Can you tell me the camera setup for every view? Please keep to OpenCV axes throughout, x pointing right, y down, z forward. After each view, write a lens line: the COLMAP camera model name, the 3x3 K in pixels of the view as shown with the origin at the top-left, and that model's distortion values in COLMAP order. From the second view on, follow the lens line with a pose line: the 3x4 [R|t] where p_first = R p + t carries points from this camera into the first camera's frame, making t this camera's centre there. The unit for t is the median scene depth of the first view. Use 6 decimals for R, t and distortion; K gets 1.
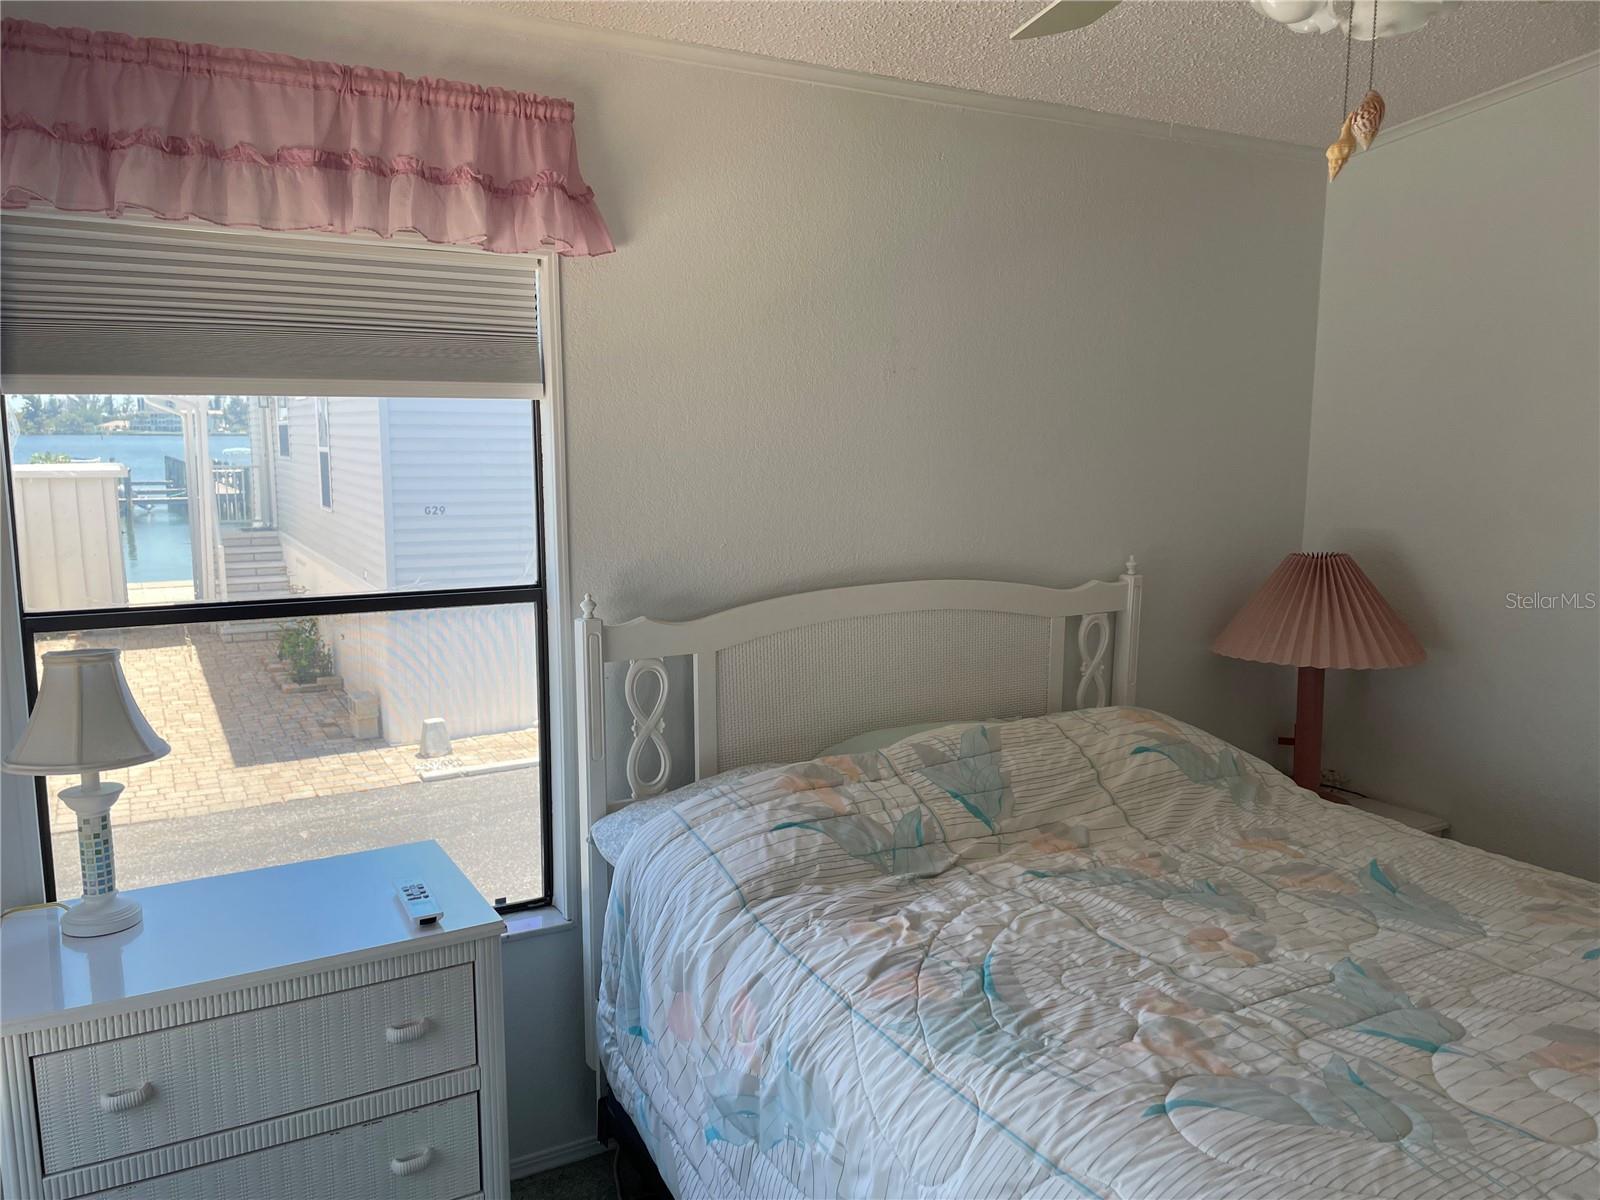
lens RADIAL K [[1204.4, 0, 799.0], [0, 1204.4, 589.2], [0, 0, 1]] dist [0.100058, -0.131282]
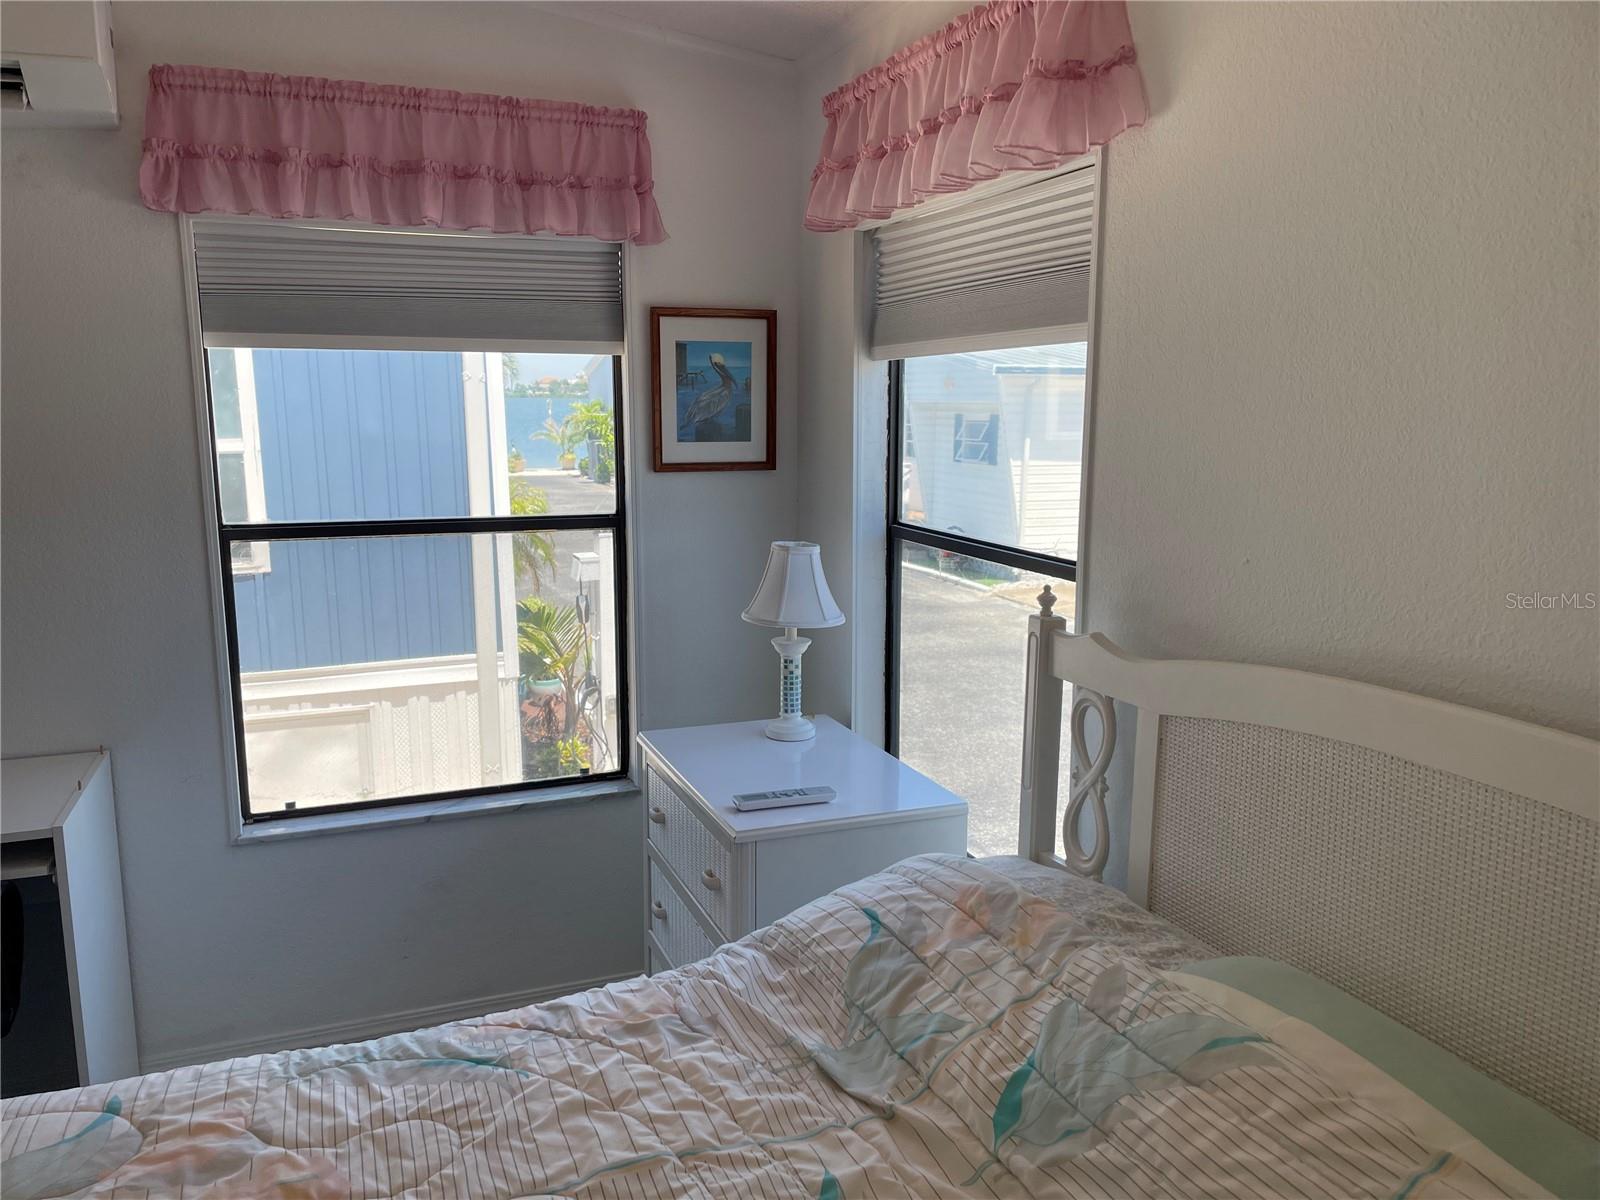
lens RADIAL K [[1204.4, 0, 799.0], [0, 1204.4, 589.2], [0, 0, 1]] dist [0.100058, -0.131282]
pose [[-0.134060, 0.150104, -0.979539, 0.770548], [-0.141350, 0.975458, 0.168823, -0.132194], [0.980841, 0.161090, -0.109552, 1.114512]]
